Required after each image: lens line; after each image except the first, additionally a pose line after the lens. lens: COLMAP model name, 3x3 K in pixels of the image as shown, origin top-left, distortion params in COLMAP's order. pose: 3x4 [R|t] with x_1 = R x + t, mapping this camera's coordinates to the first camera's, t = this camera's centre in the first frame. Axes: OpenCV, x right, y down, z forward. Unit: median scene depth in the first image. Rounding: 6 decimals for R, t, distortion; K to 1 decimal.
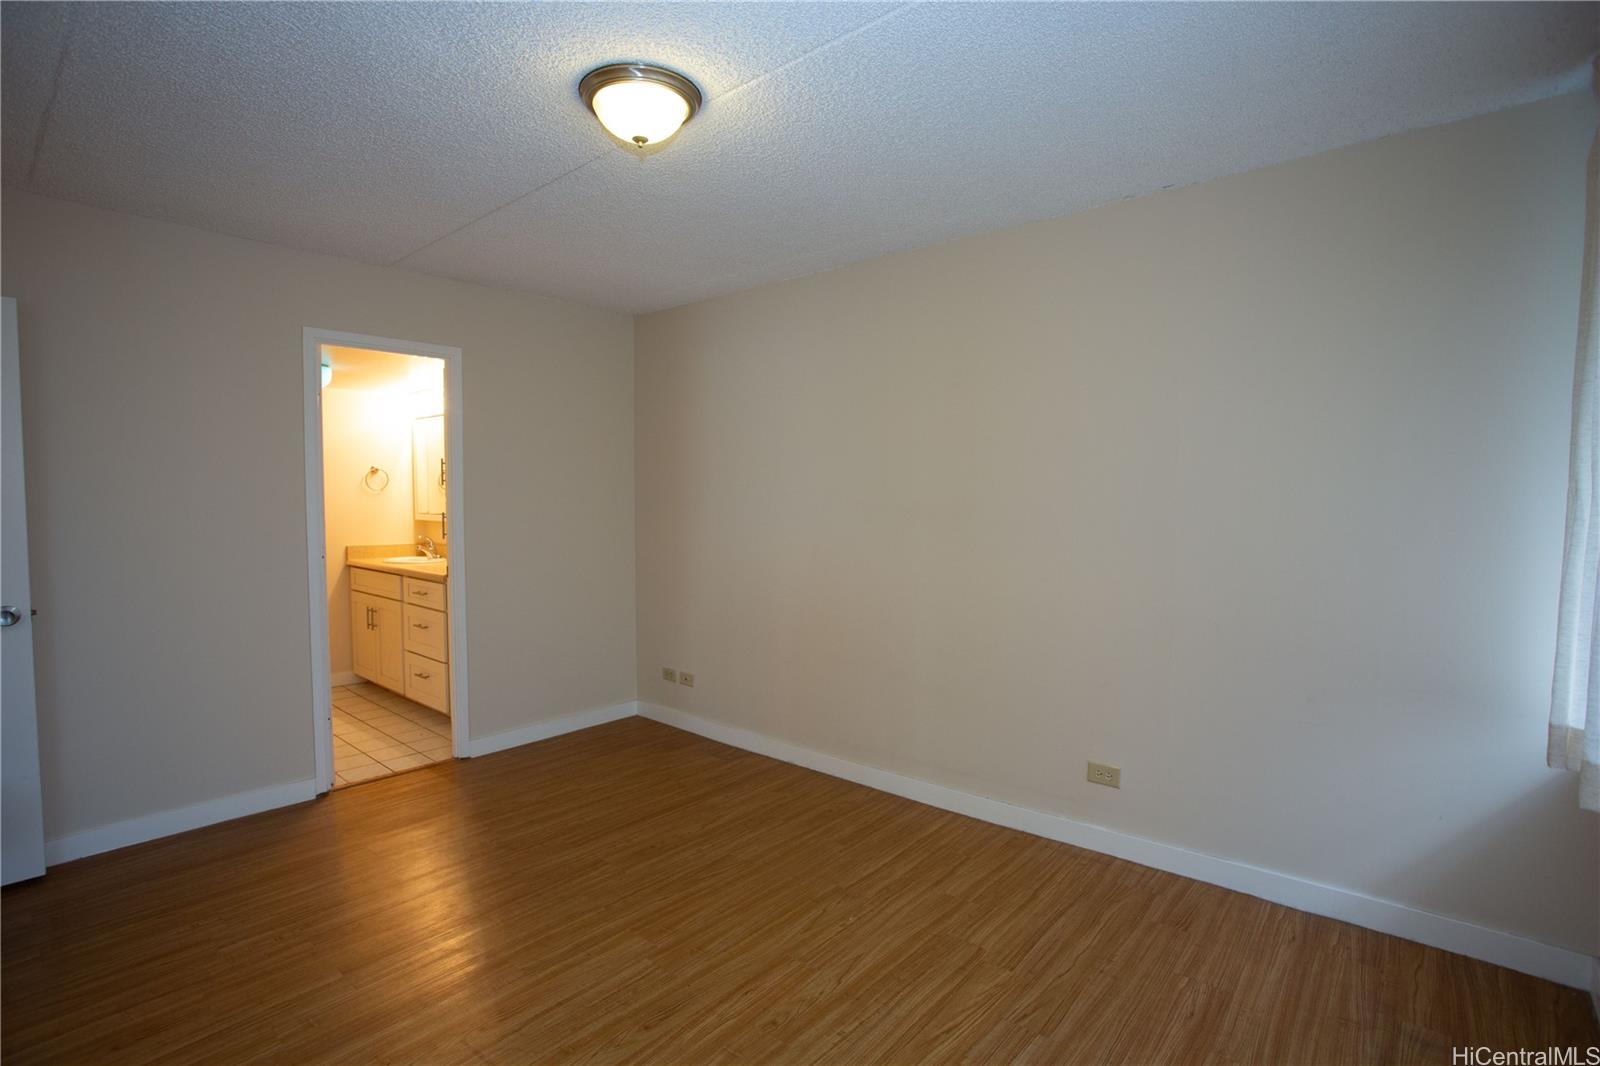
lens RADIAL K [[759.2, 0, 796.2], [0, 759.2, 540.9], [0, 0, 1]] dist [-0.000262, 0.000047]
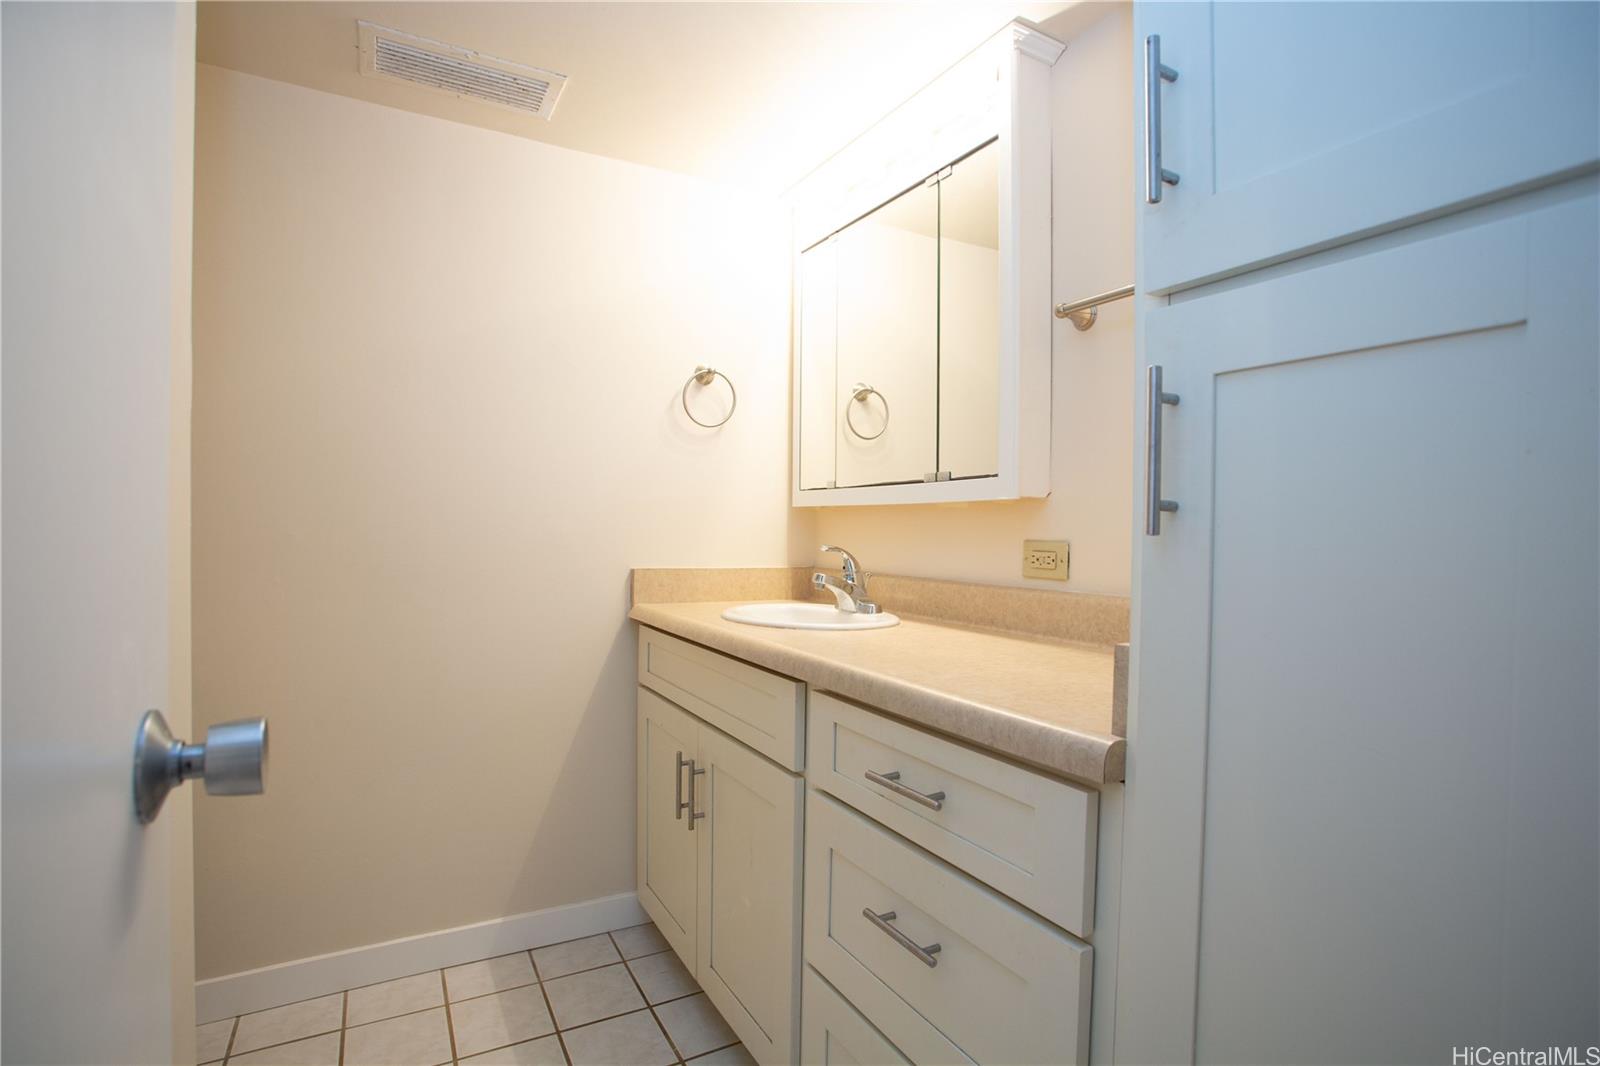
lens RADIAL K [[780.4, 0, 797.8], [0, 780.4, 540.9], [0, 0, 1]] dist [-0.075479, 0.037820]
pose [[0.946581, 0.026464, -0.321377, -0.409617], [-0.039084, 0.998695, -0.032881, 0.002917], [0.320088, 0.043685, 0.946380, 0.692043]]
